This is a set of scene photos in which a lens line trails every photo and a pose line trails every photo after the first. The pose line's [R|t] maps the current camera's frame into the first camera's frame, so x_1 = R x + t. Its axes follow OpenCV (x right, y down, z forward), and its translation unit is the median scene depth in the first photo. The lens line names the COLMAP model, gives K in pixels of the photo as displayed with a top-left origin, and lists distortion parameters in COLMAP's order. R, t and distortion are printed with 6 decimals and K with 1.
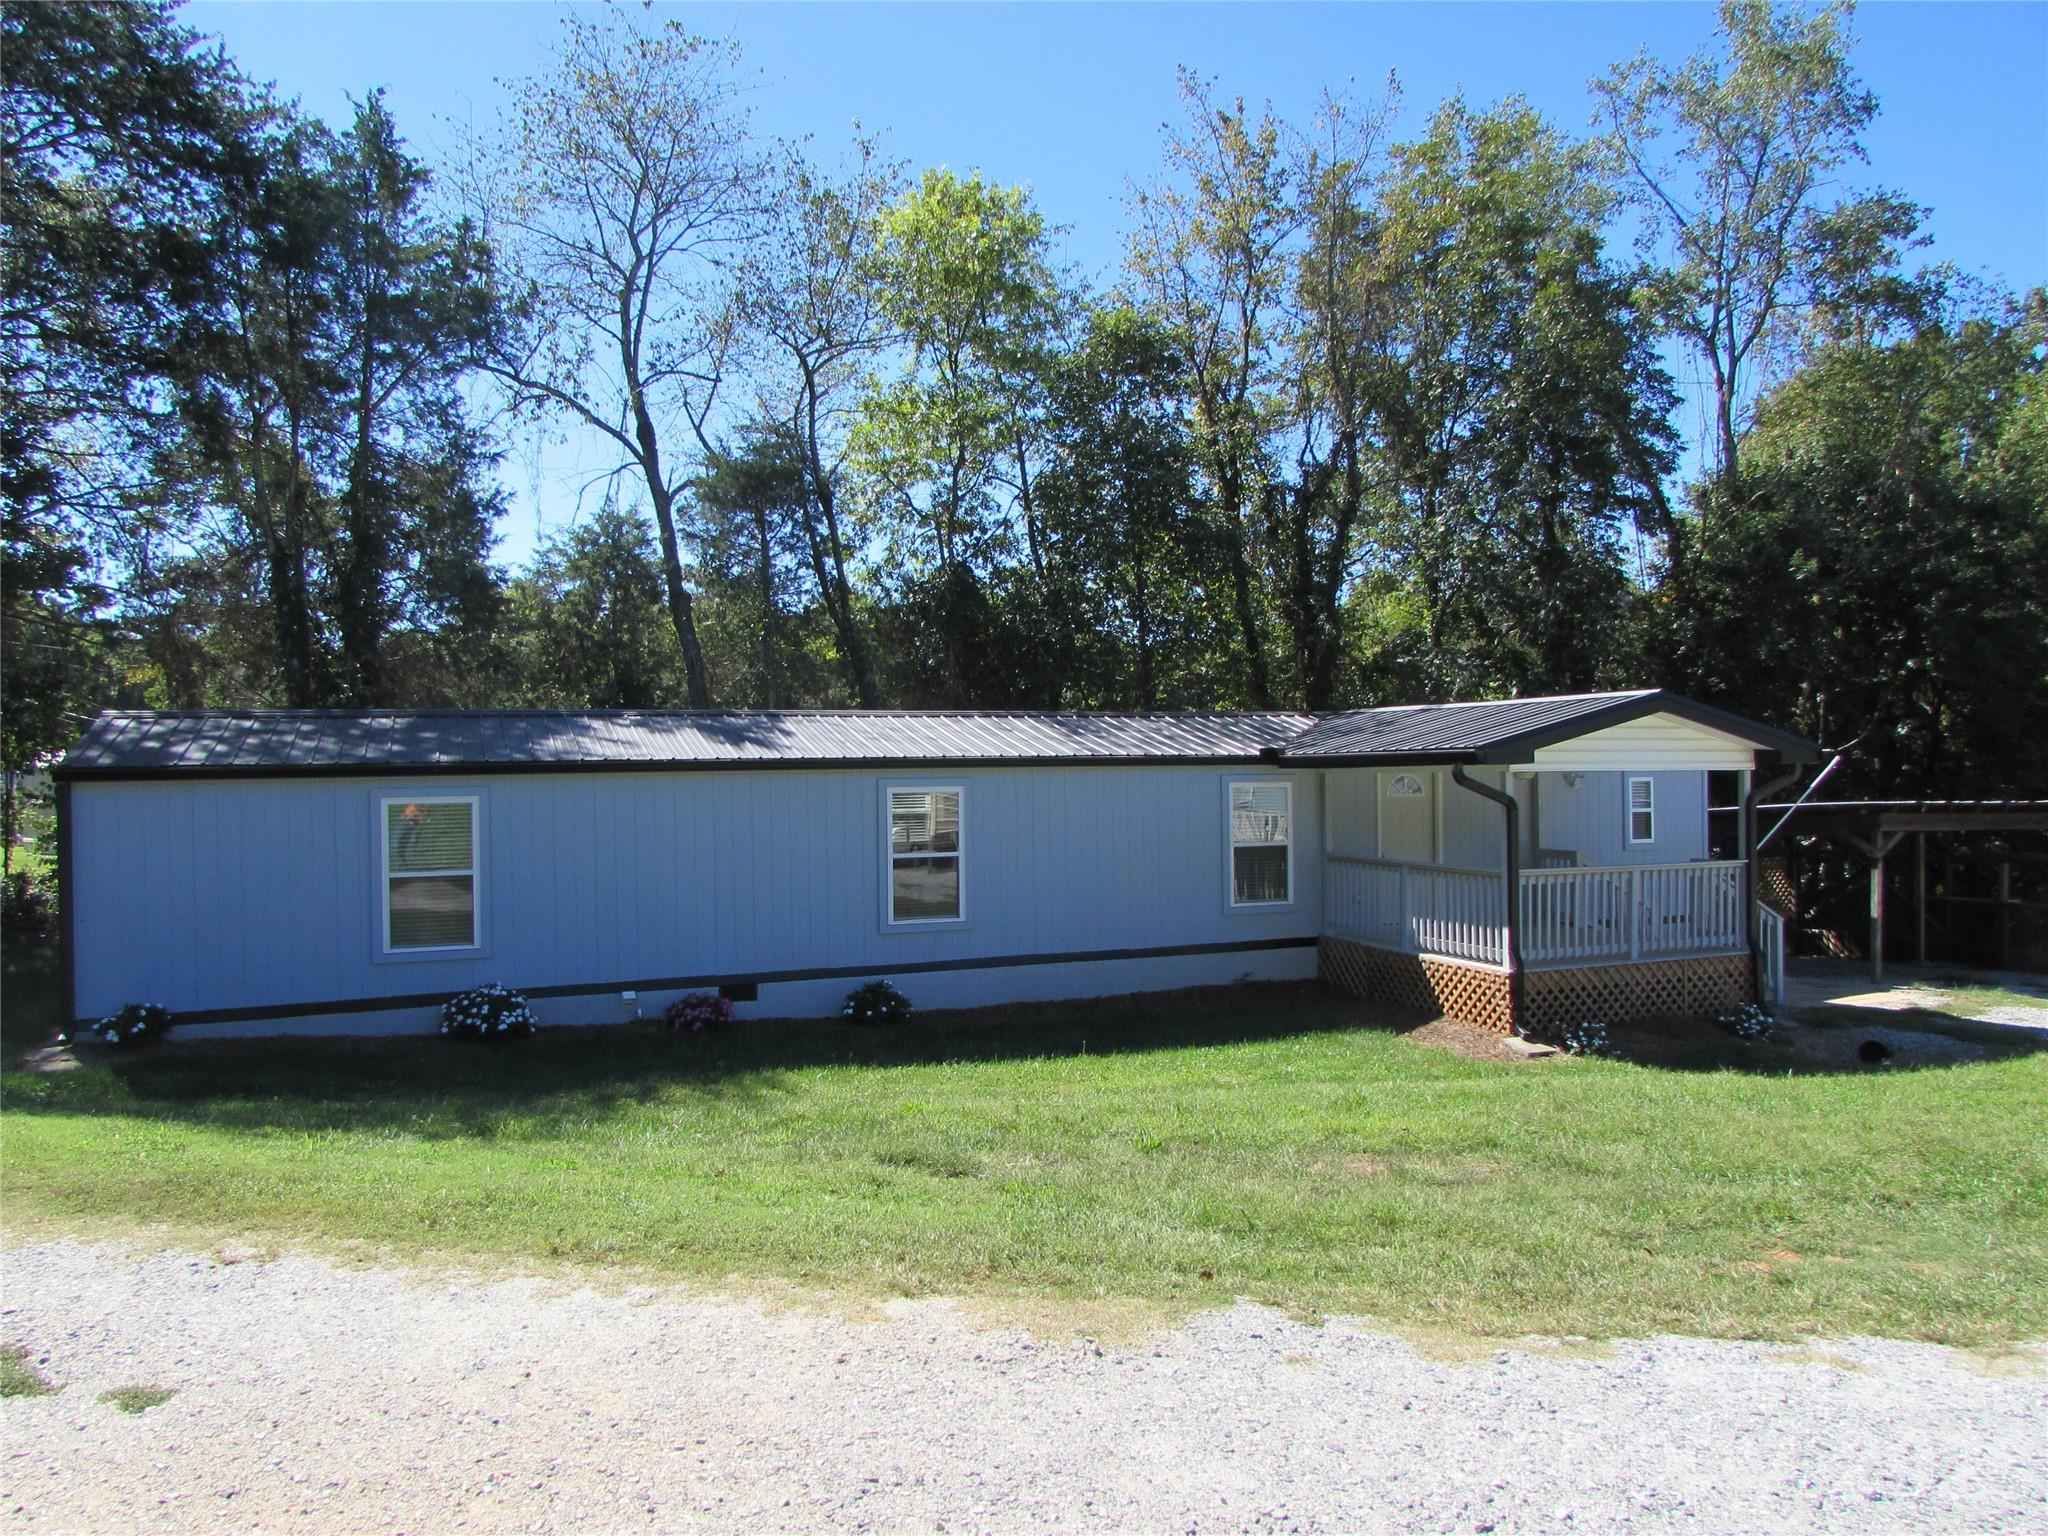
lens RADIAL K [[1446.7, 0, 1025.1], [0, 1446.7, 772.8], [0, 0, 1]] dist [-0.006985, -0.001087]
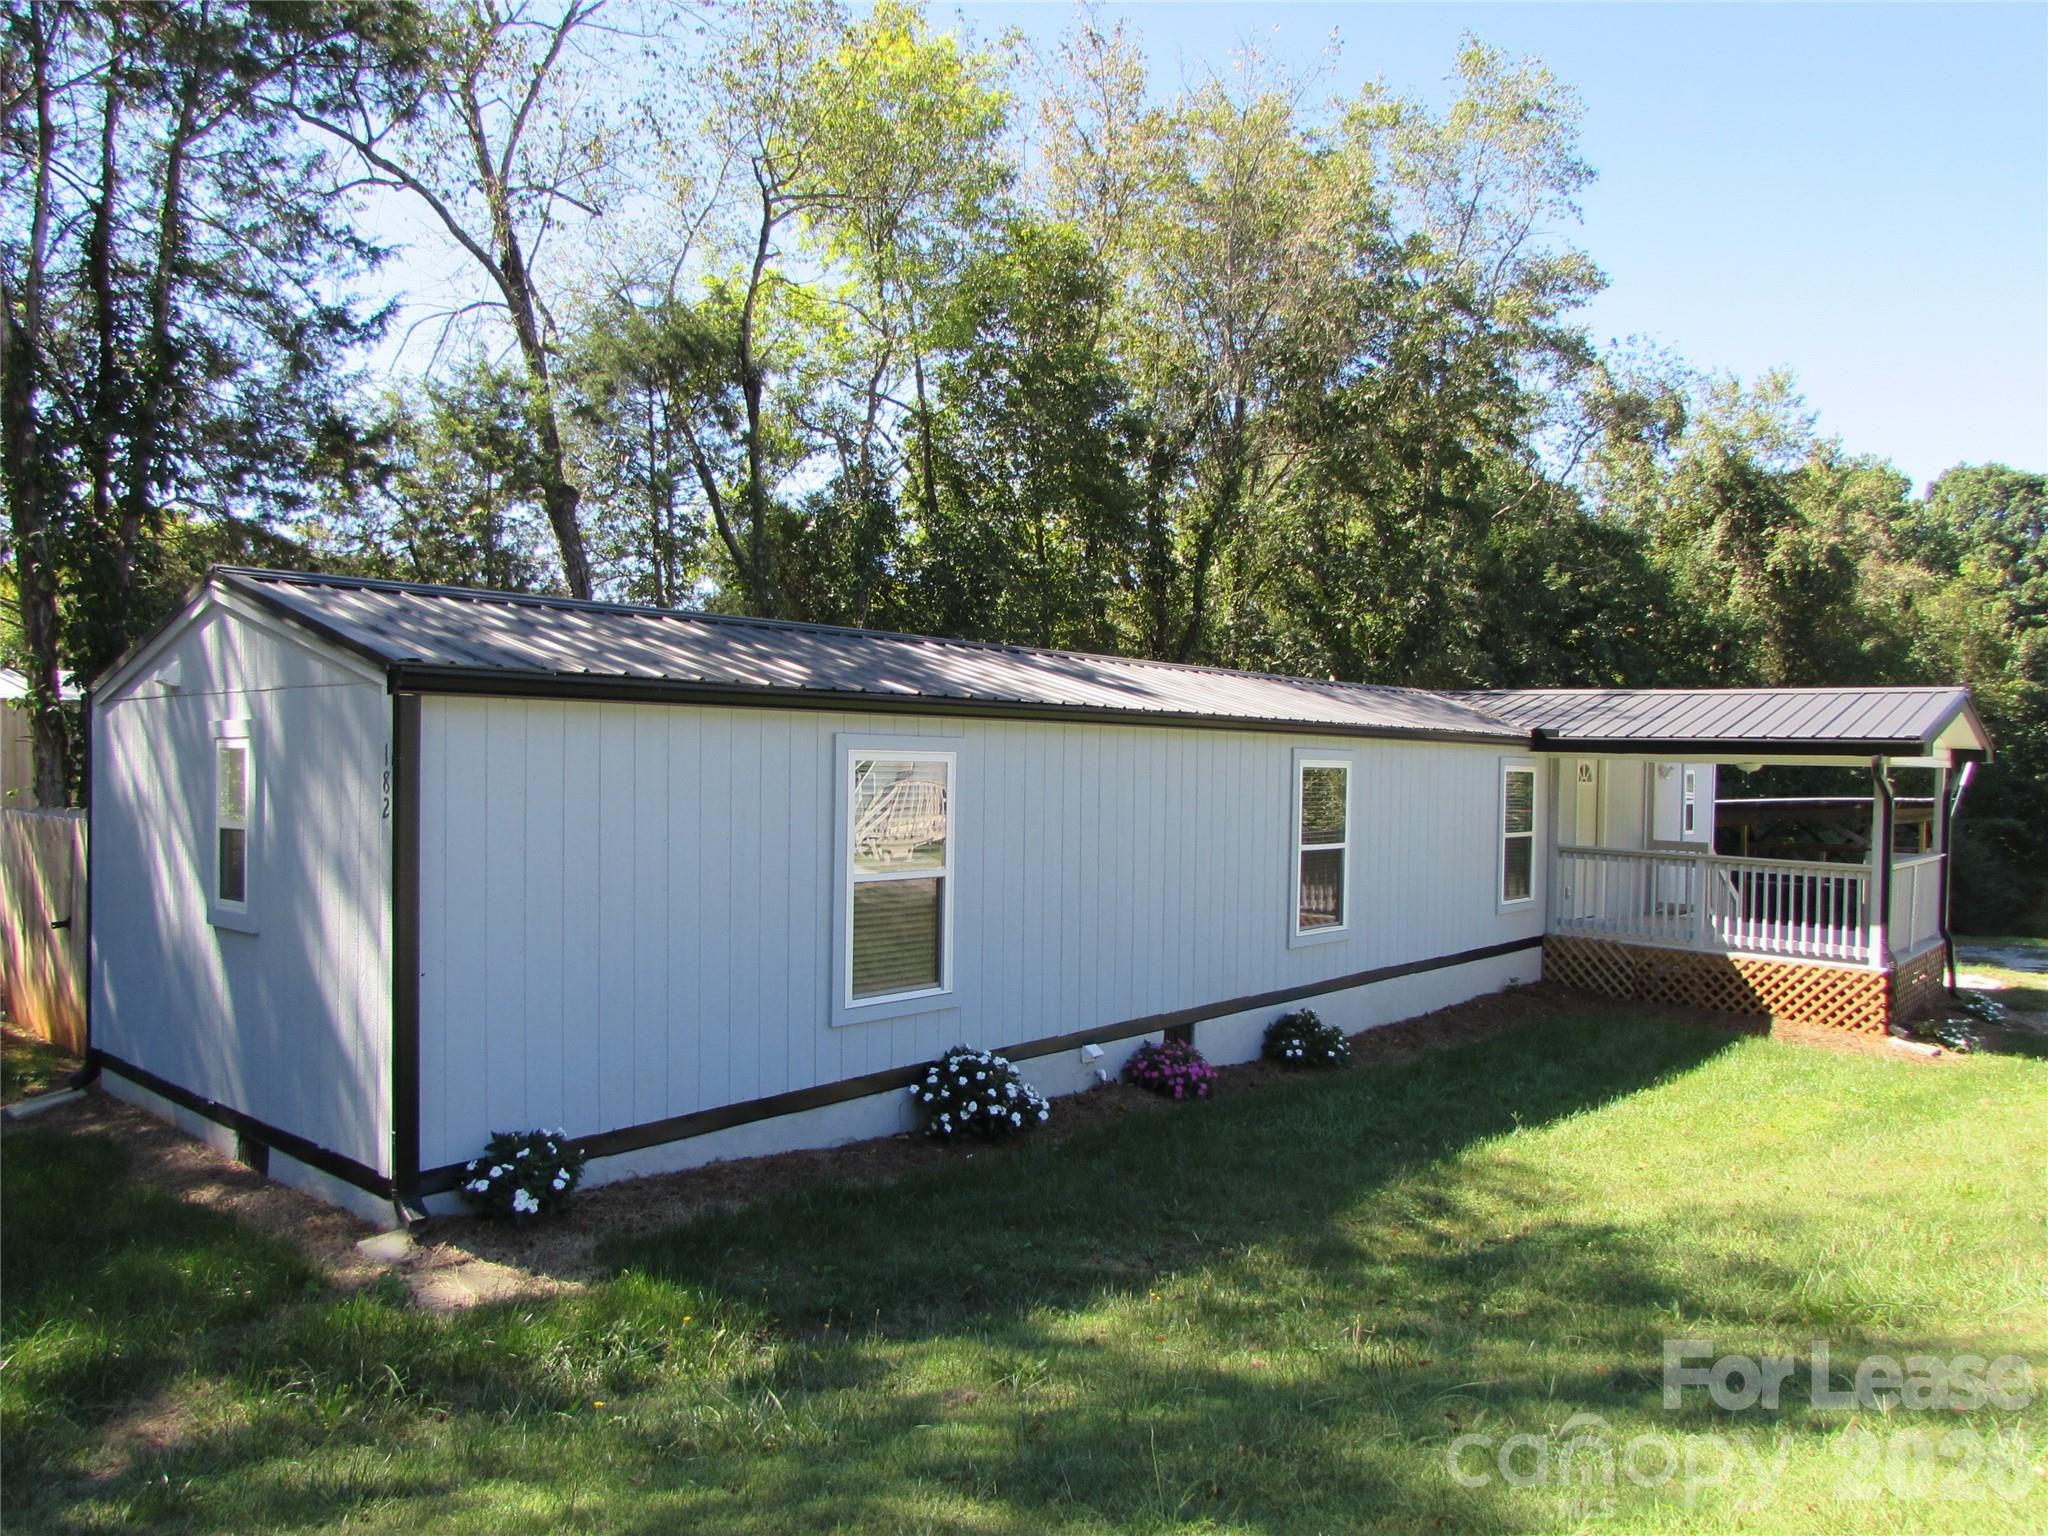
lens RADIAL K [[1446.7, 0, 1023.1], [0, 1446.7, 767.4], [0, 0, 1]] dist [-0.006985, -0.001087]
pose [[0.893200, 0.027289, 0.448831, -0.582789], [-0.032368, 0.999469, 0.003647, 0.016148], [-0.448494, -0.017785, 0.893609, 0.376311]]
